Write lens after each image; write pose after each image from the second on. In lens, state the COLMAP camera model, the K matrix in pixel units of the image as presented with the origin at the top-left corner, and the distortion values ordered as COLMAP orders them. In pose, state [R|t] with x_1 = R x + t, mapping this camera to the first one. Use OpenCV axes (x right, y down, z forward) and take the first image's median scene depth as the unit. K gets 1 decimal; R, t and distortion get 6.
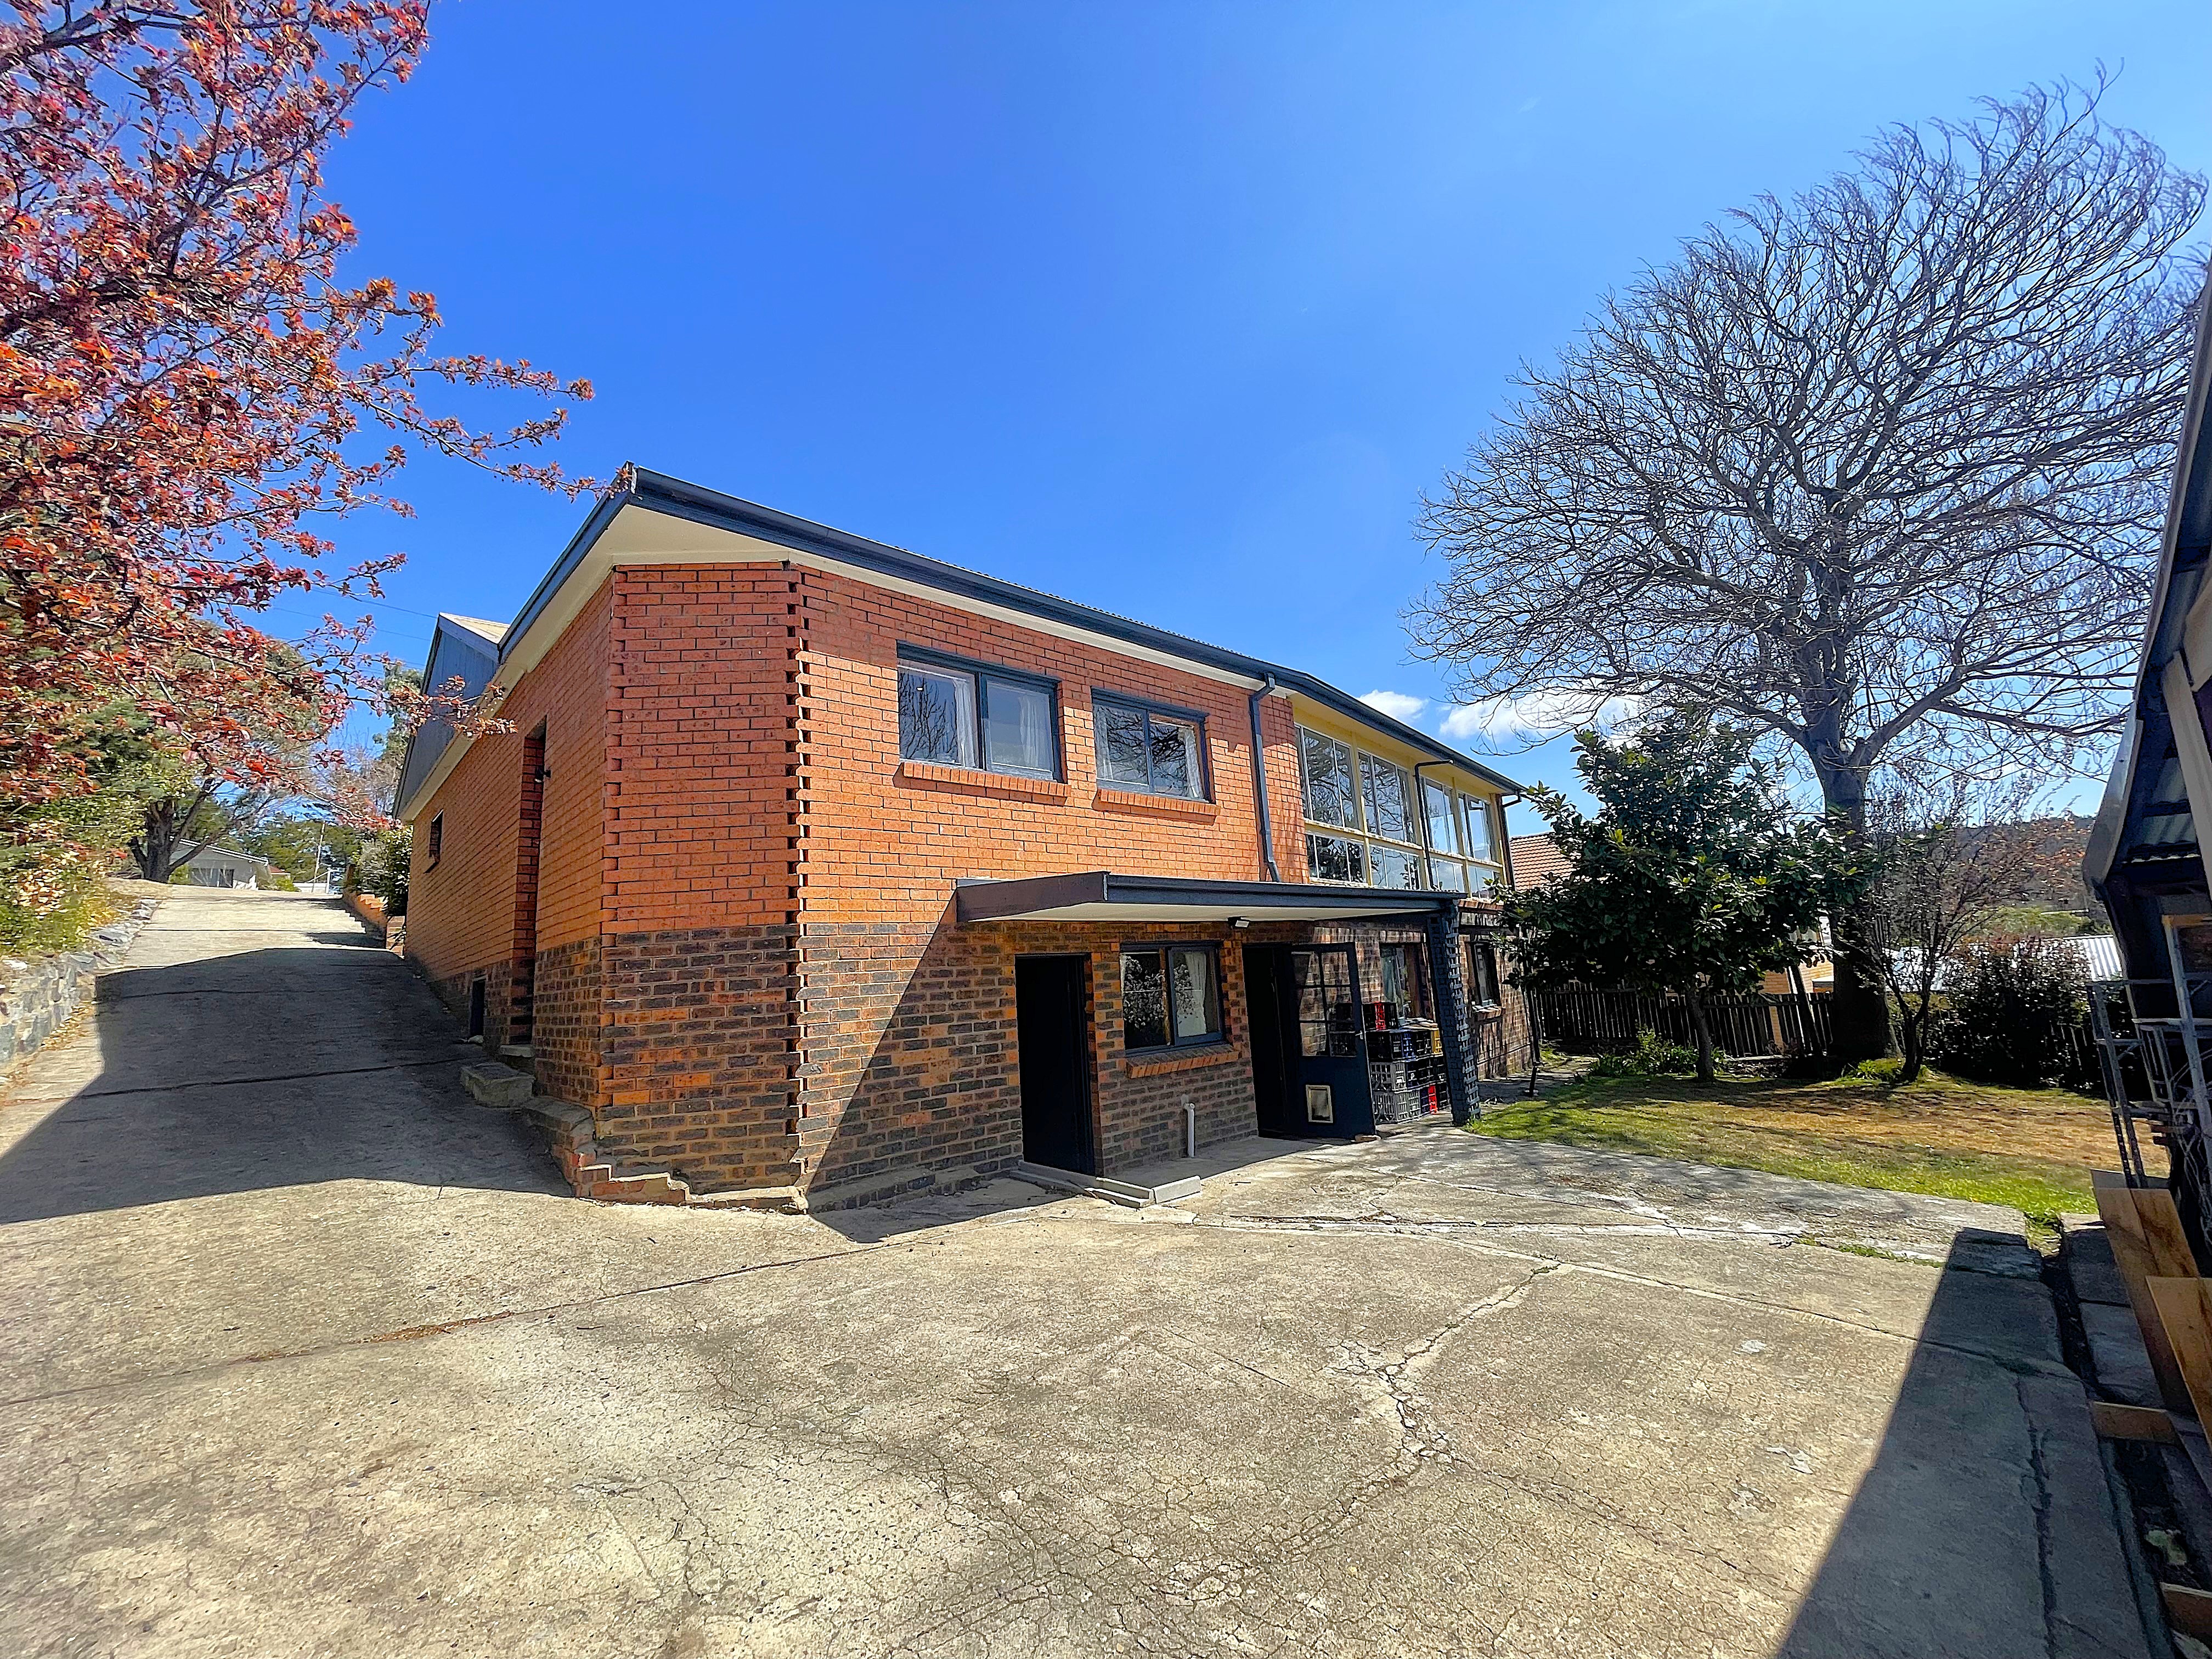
lens RADIAL K [[898.4, 0, 1103.9], [0, 898.4, 823.3], [0, 0, 1]] dist [-0.003613, -0.000267]
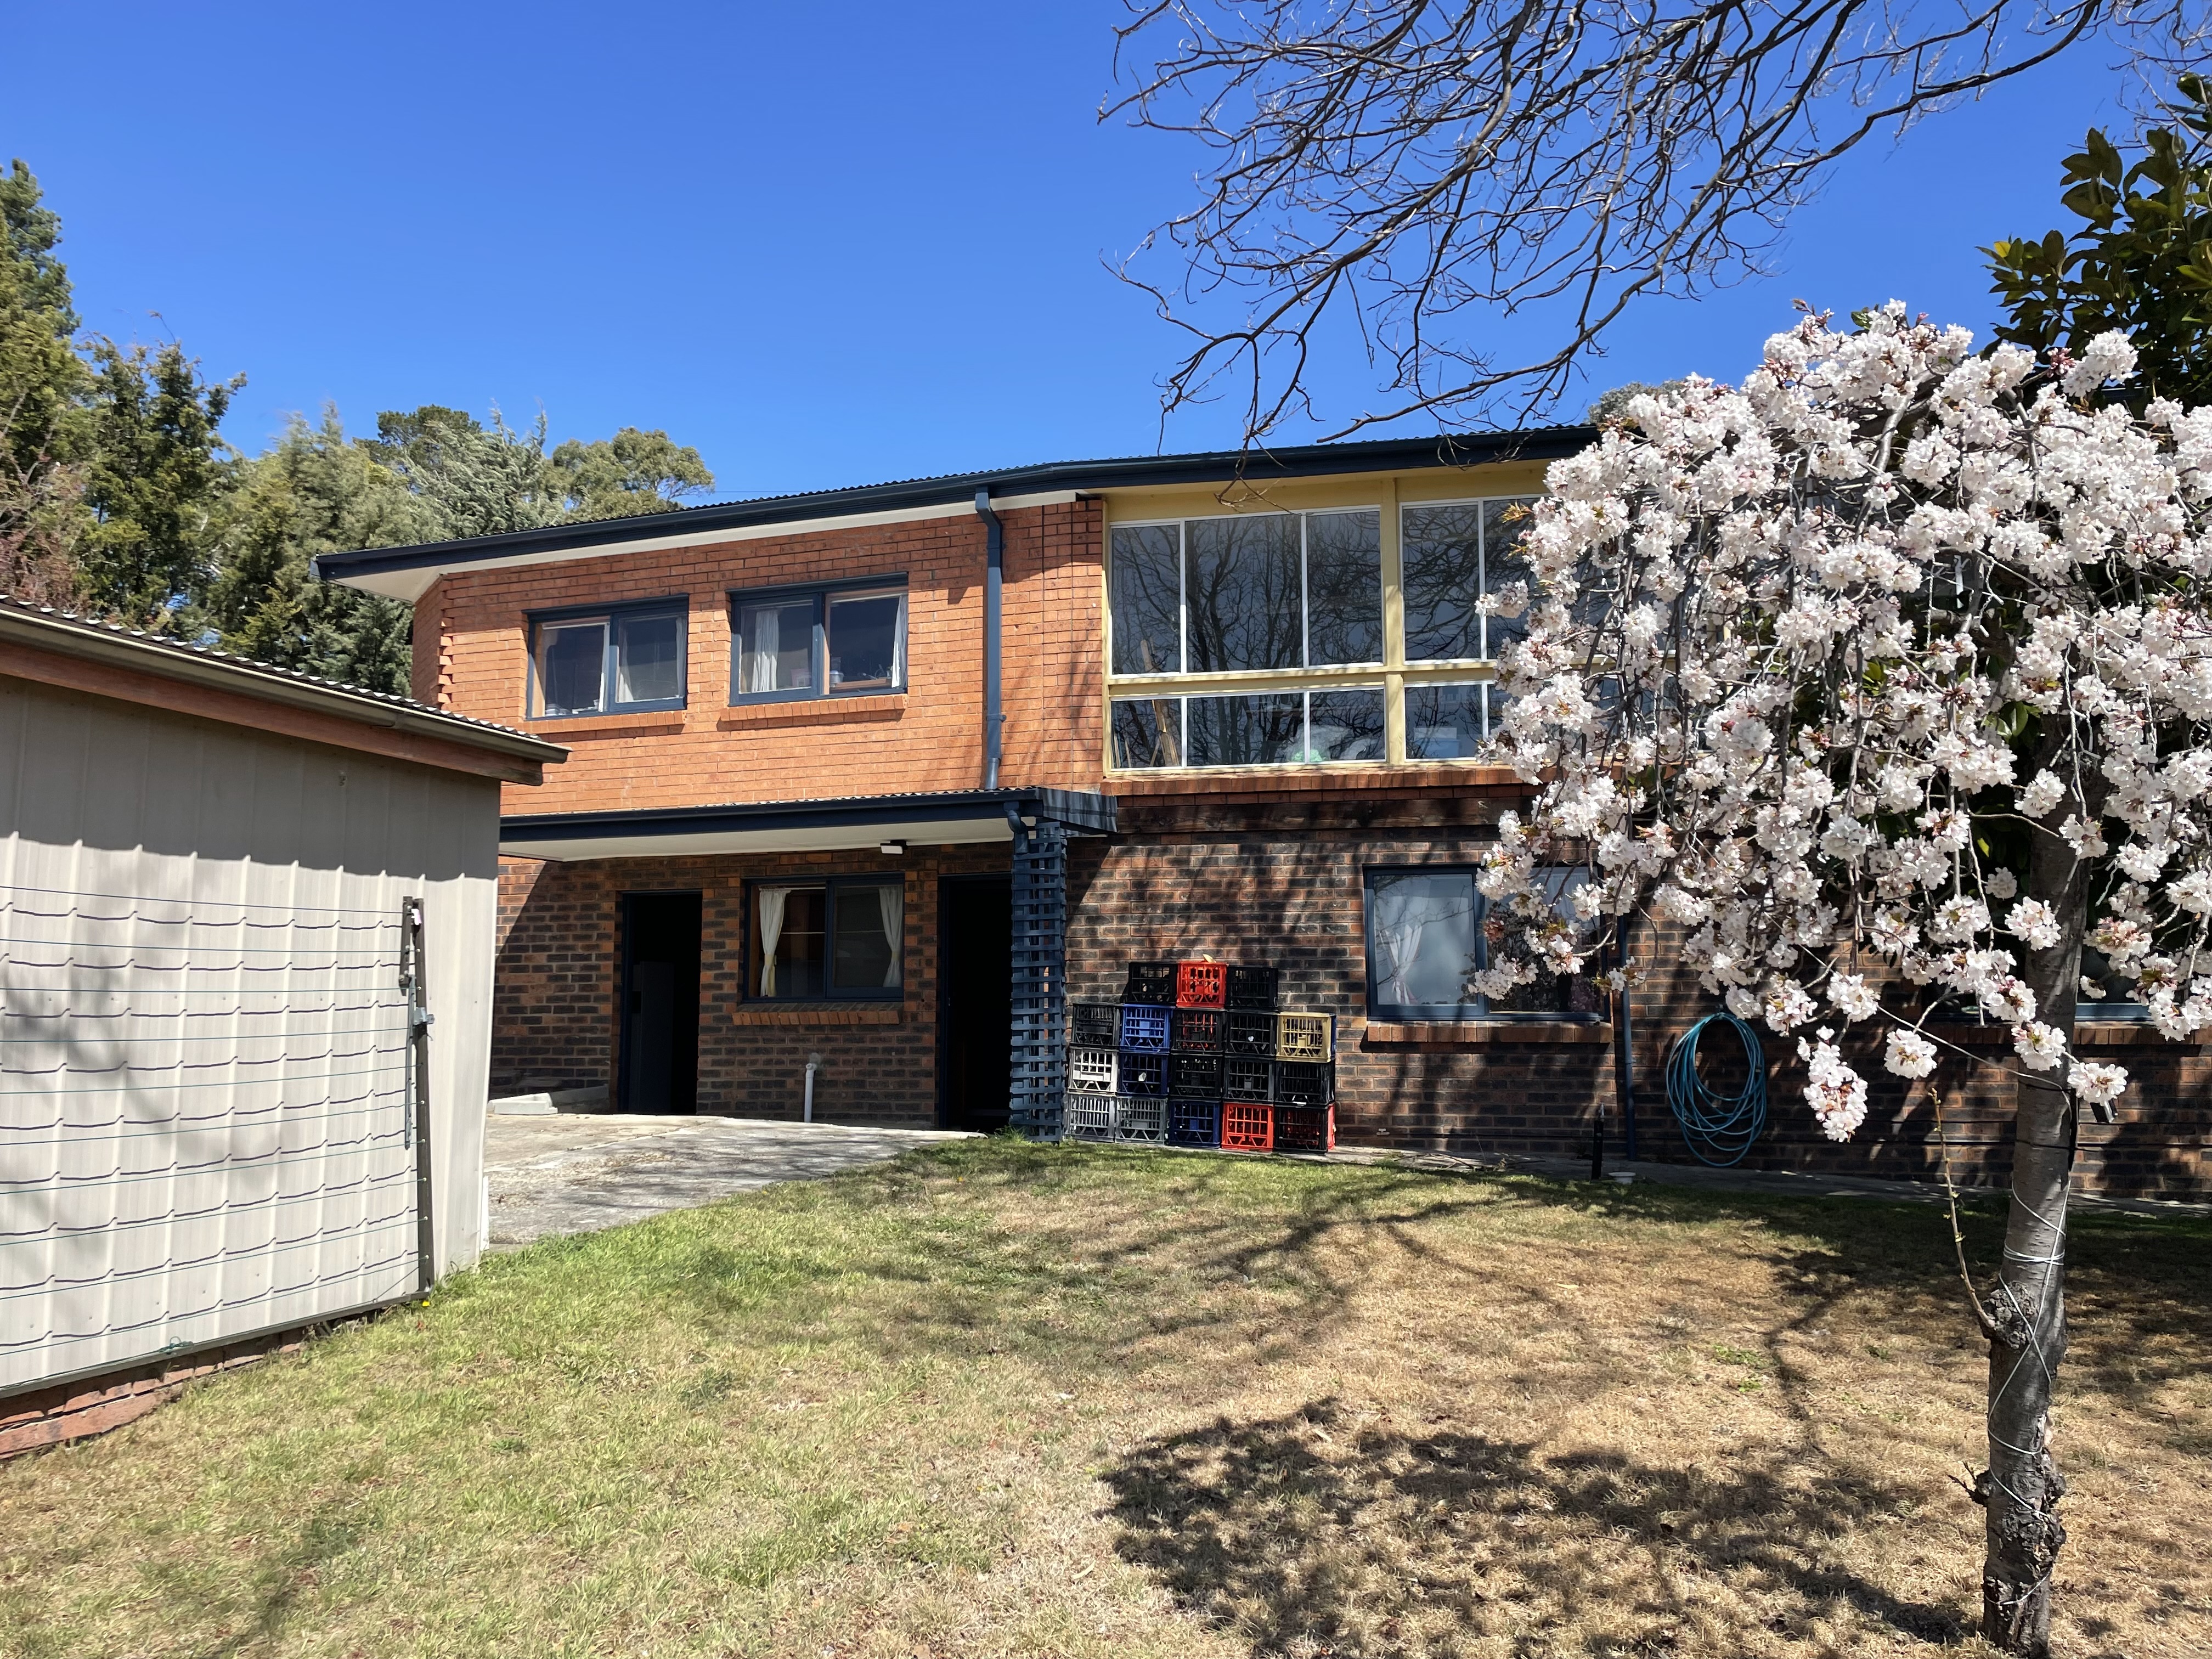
lens RADIAL K [[1678.4, 0, 1105.9], [0, 1678.4, 833.2], [0, 0, 1]] dist [0.010767, 0.001860]
pose [[0.473868, -0.029888, -0.880089, 1.719040], [0.134626, 0.990134, 0.038862, 0.075185], [0.870244, -0.136898, 0.473217, 0.544640]]
